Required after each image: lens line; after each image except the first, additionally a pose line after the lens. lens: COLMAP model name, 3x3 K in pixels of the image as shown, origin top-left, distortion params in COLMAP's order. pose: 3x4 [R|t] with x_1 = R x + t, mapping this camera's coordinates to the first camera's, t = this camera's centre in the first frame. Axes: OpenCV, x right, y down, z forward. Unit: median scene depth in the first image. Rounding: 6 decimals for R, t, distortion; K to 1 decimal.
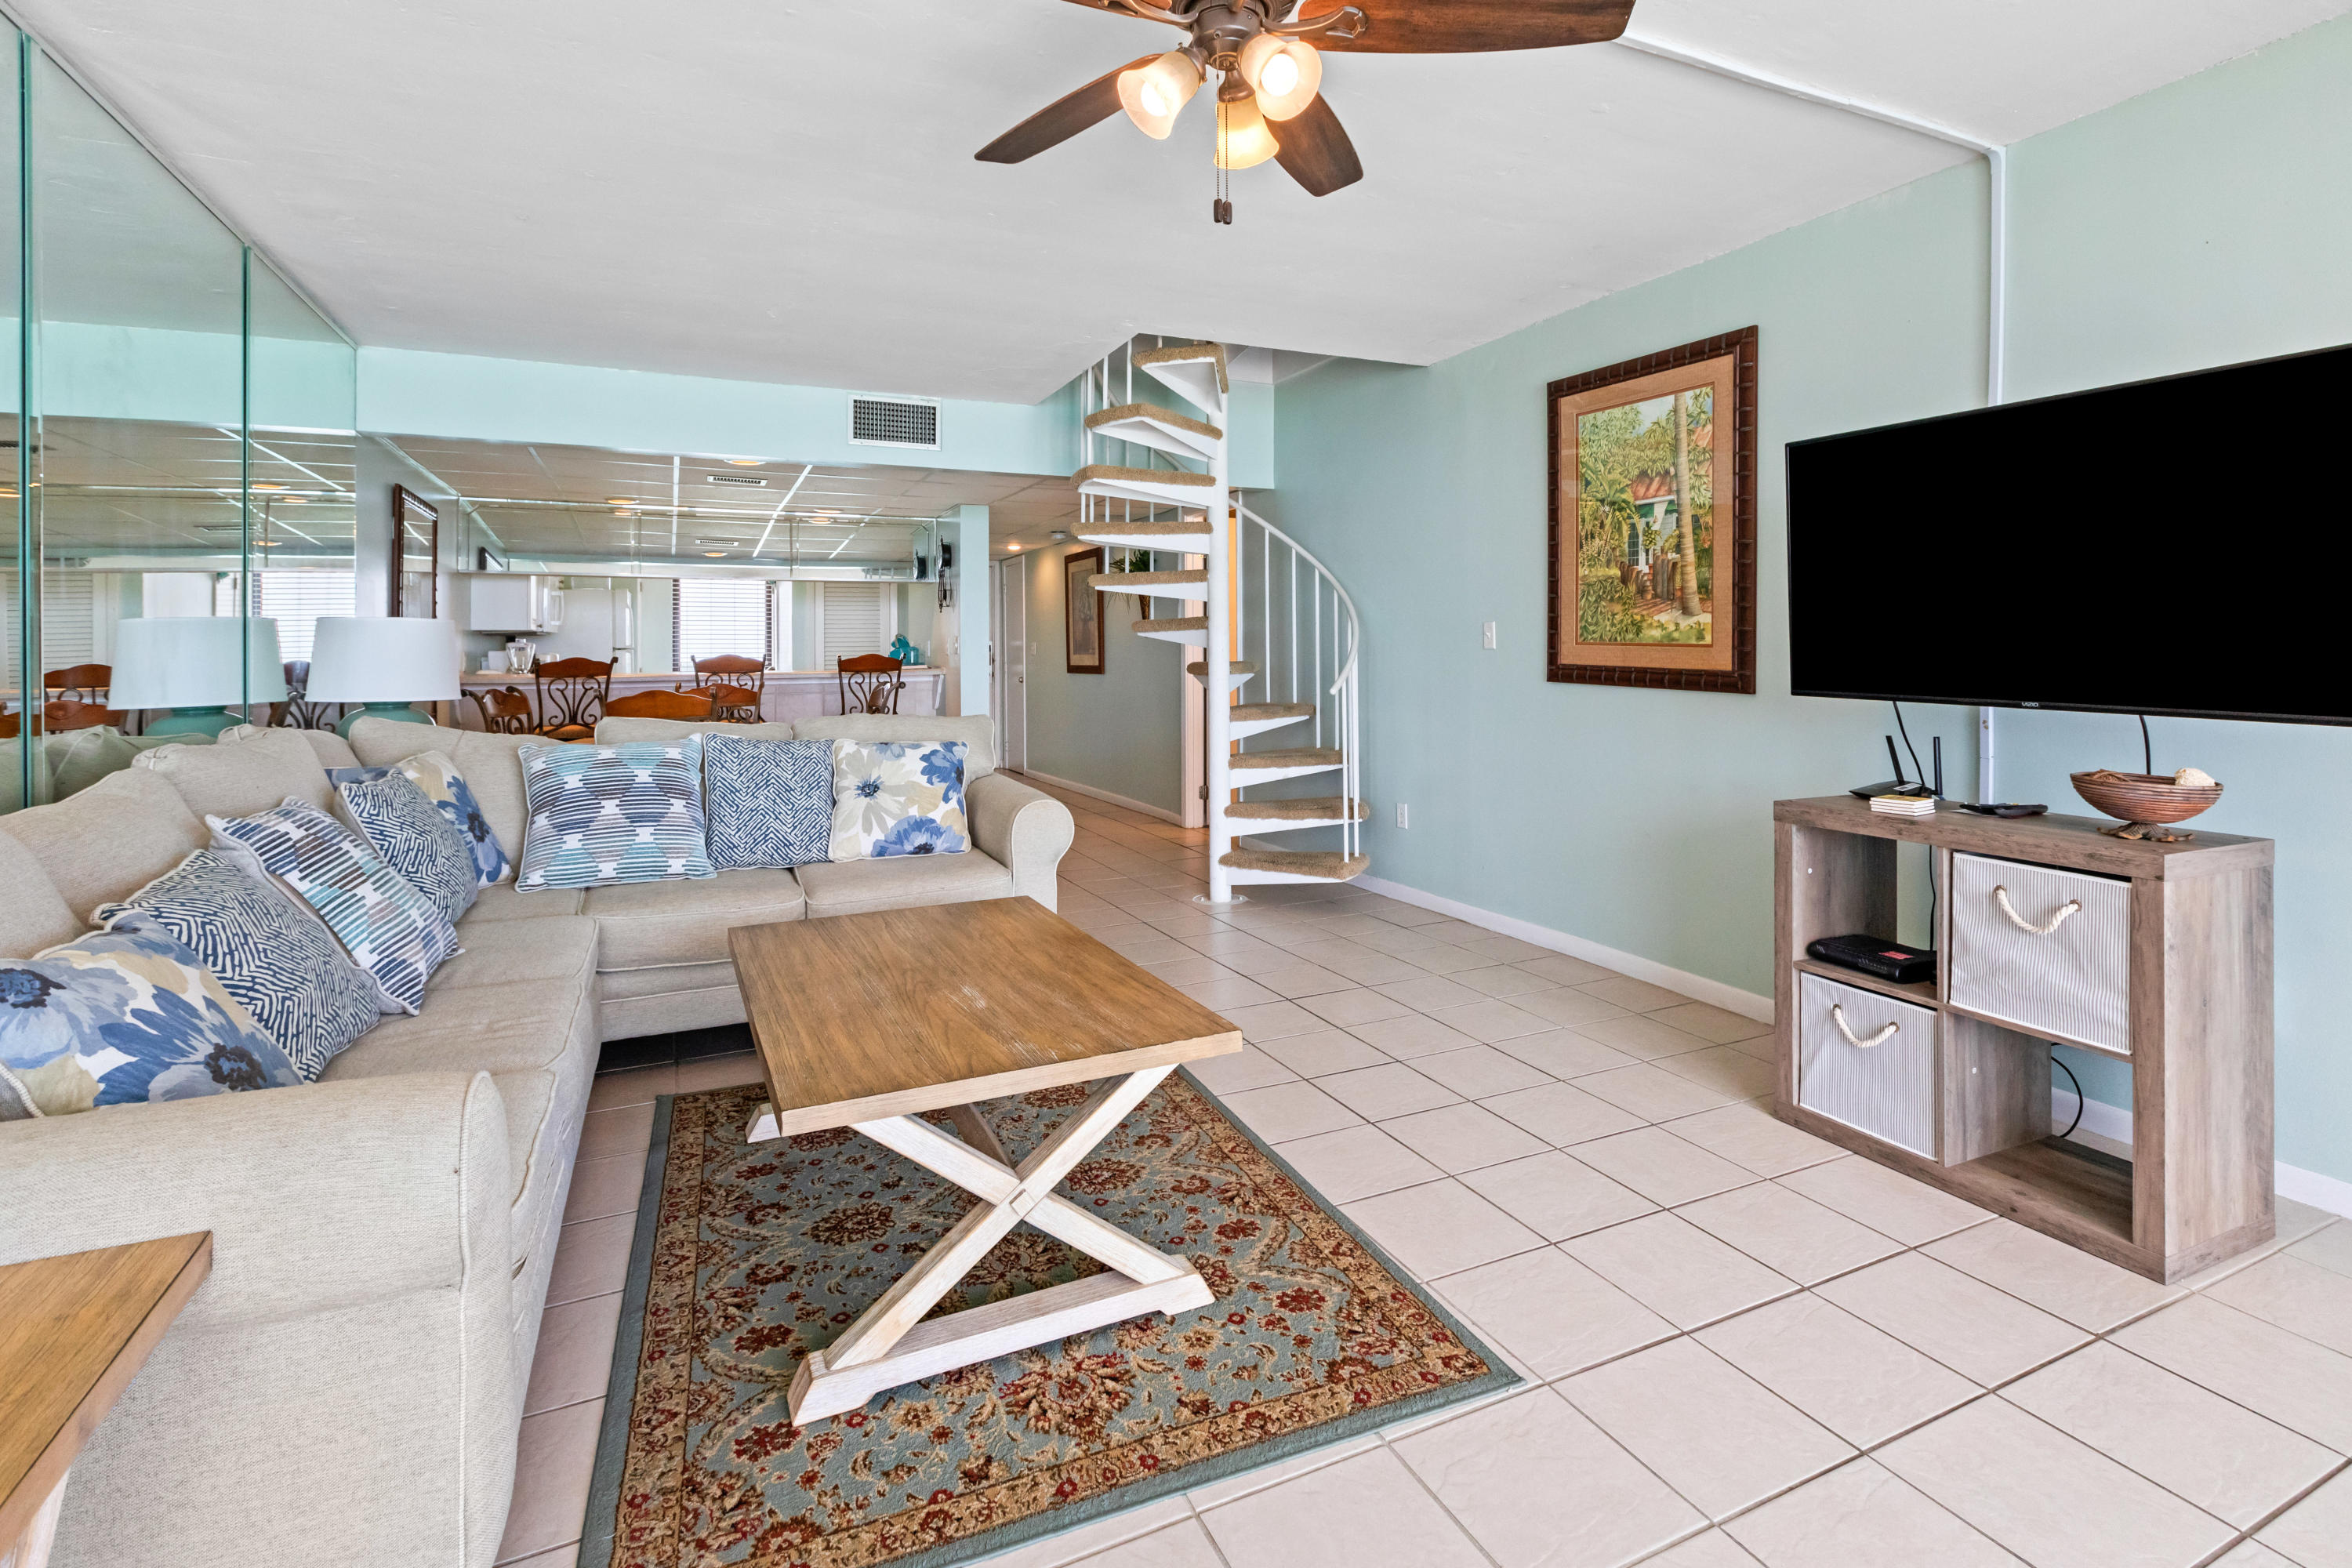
lens RADIAL K [[1118.9, 0, 1212.2], [0, 1118.9, 631.8], [0, 0, 1]] dist [-0.002158, 0.000416]
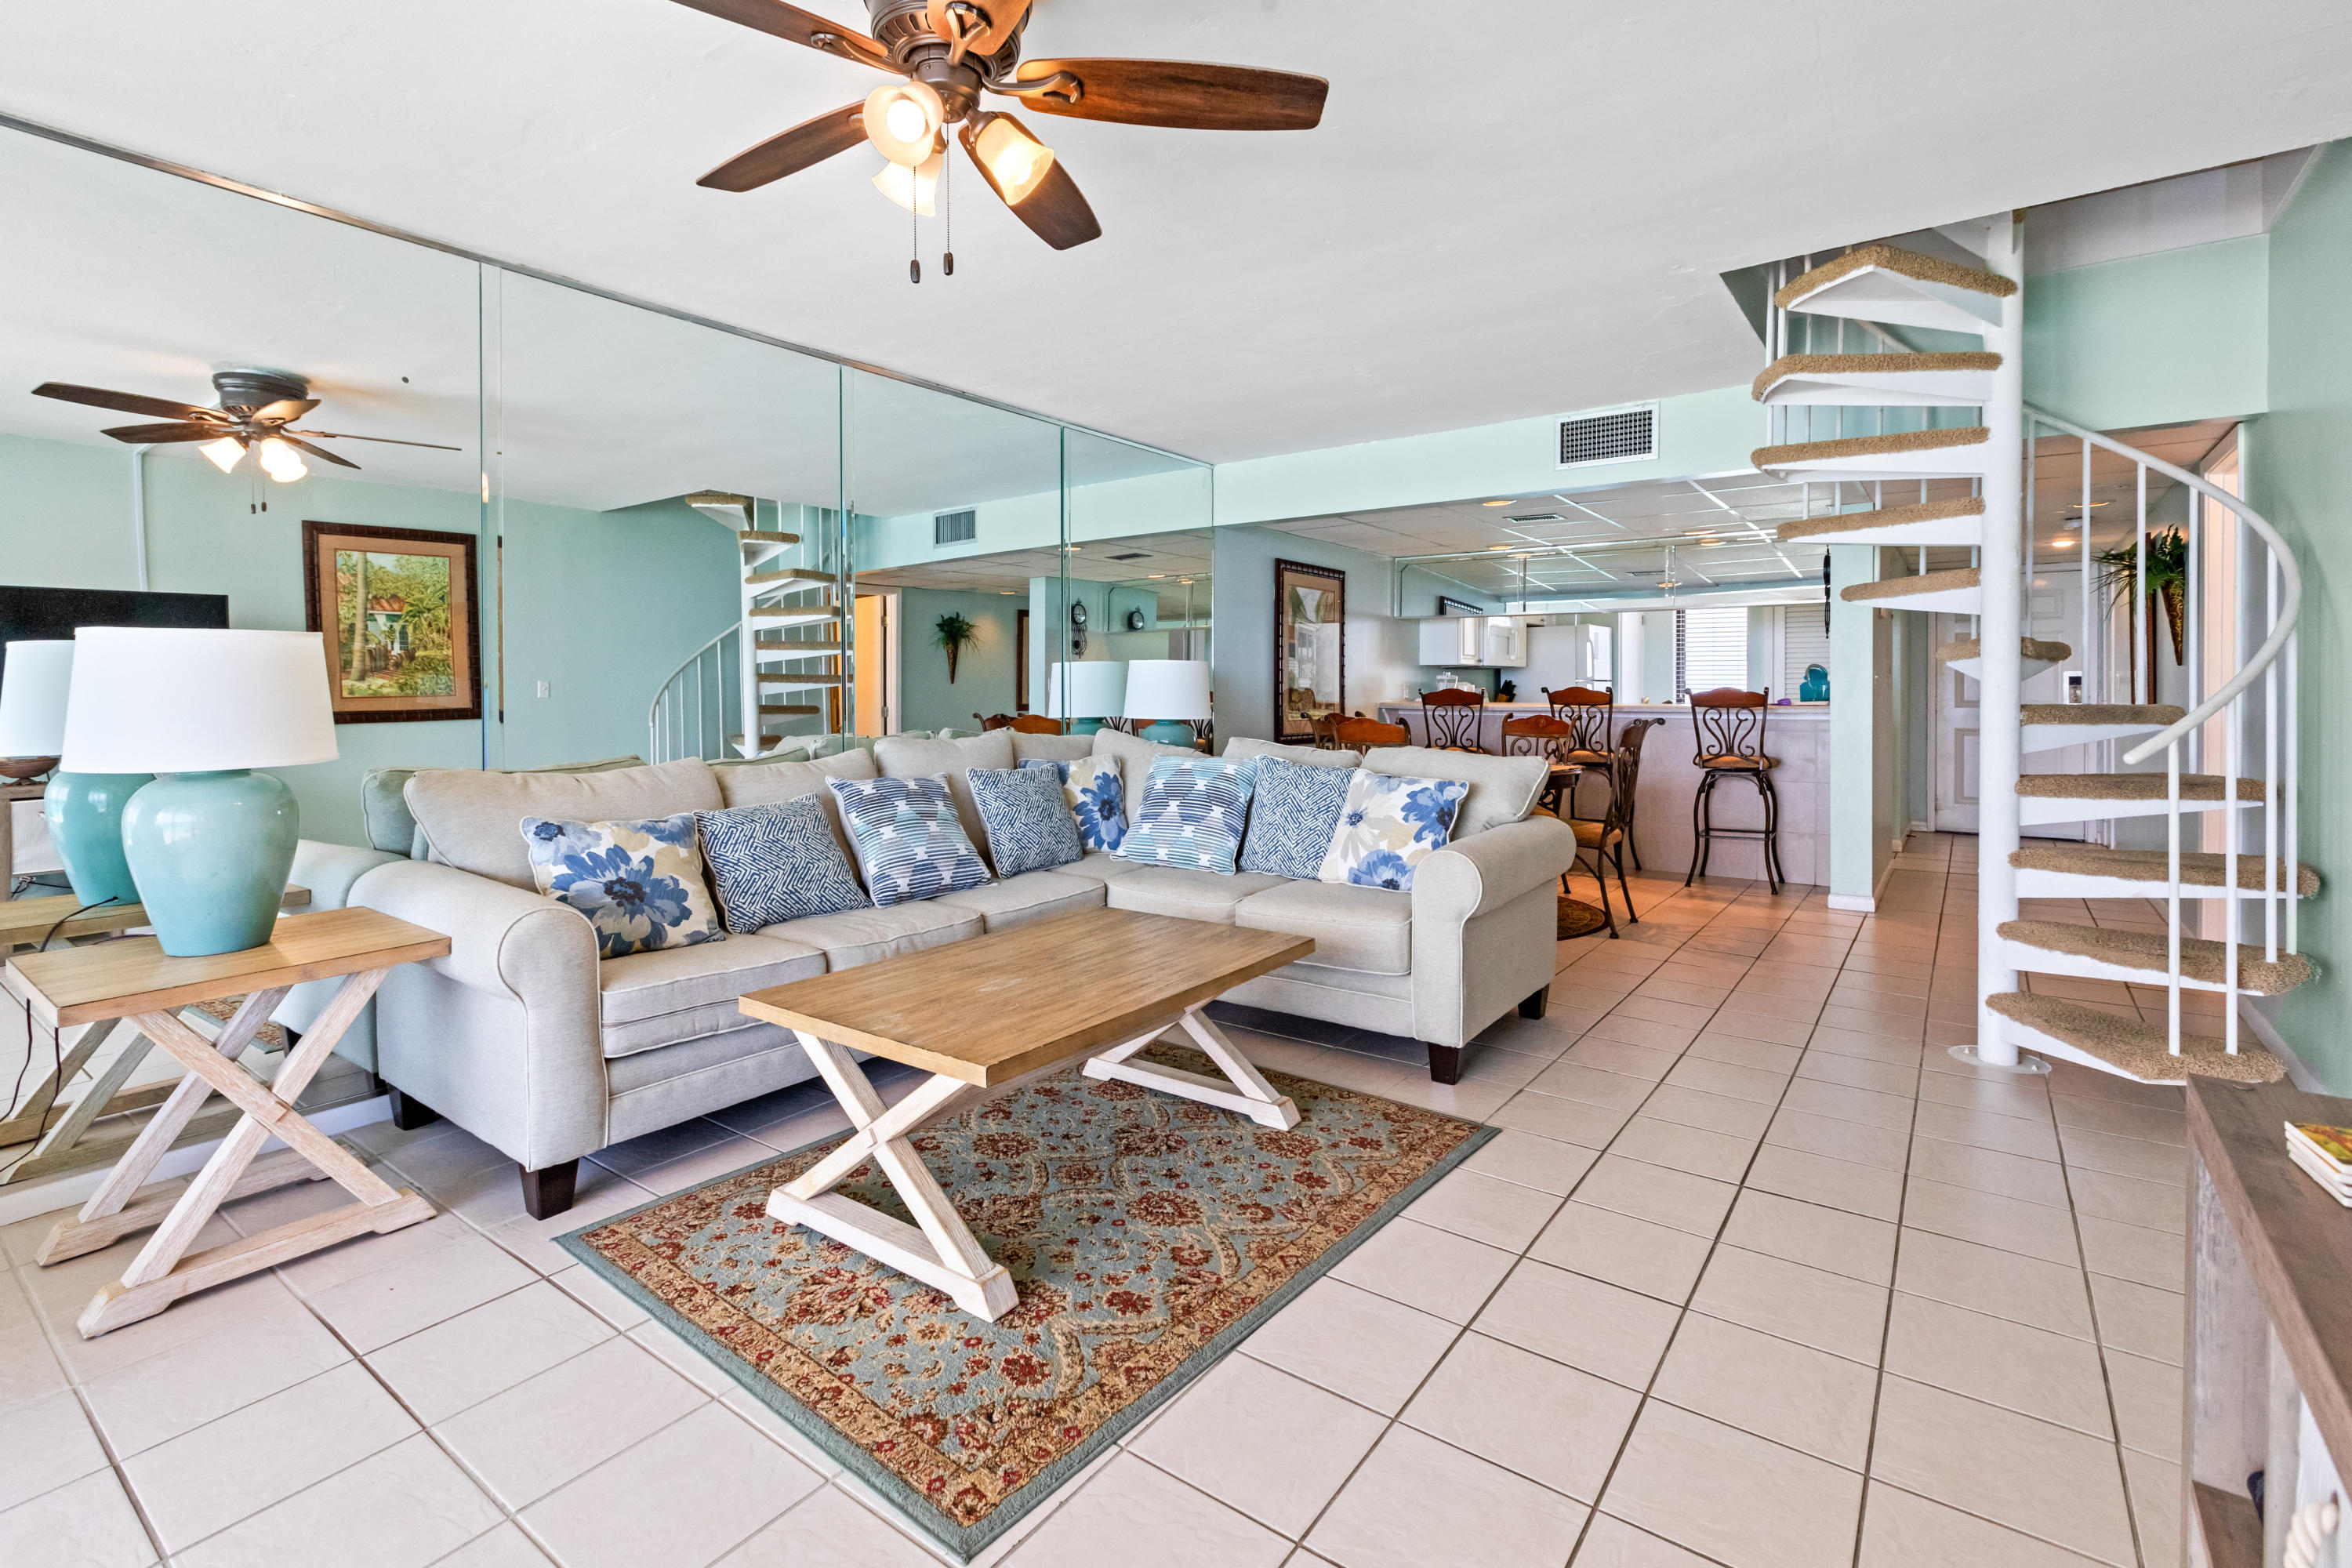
lens RADIAL K [[1084.0, 0, 1125.5], [0, 1084.0, 688.2], [0, 0, 1]] dist [-0.001400, 0.000082]
pose [[0.451518, 0.007906, -0.892227, 0.702628], [0.012500, 0.999807, 0.015185, 0.001681], [0.892174, -0.018010, 0.451332, 0.500409]]
